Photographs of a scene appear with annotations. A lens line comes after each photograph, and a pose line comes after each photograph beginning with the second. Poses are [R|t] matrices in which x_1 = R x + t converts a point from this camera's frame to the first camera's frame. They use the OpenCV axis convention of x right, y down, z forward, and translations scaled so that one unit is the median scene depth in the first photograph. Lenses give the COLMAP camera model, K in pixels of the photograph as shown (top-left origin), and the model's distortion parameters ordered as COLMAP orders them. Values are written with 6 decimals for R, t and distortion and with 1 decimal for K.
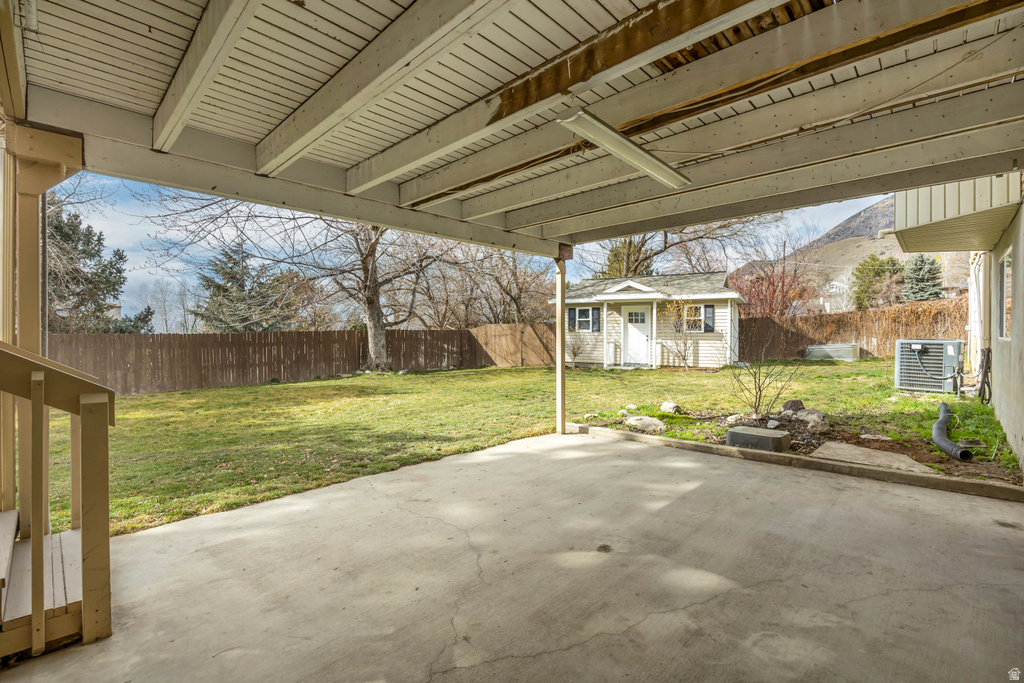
lens RADIAL K [[448.9, 0, 512.4], [0, 448.9, 334.3], [0, 0, 1]] dist [-0.000542, -0.000022]
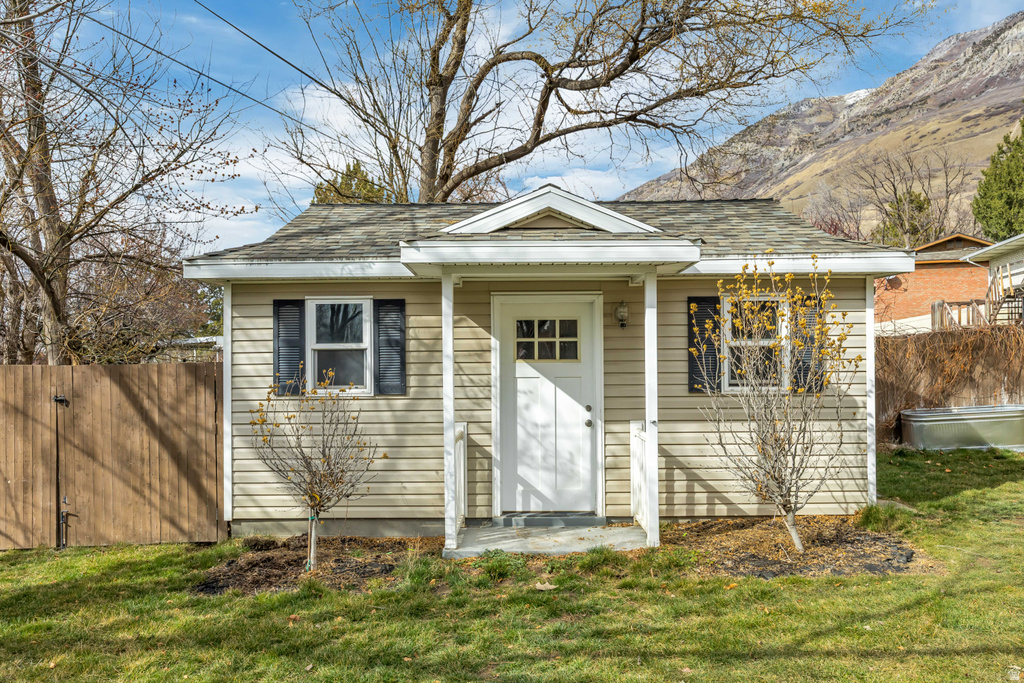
lens RADIAL K [[789.2, 0, 513.3], [0, 789.2, 344.8], [0, 0, 1]] dist [-0.014271, -0.003027]
pose [[0.874008, -0.002845, 0.485904, 0.029340], [0.015509, 0.999637, -0.022044, -0.023255], [-0.485664, 0.026803, 0.873734, 0.588329]]
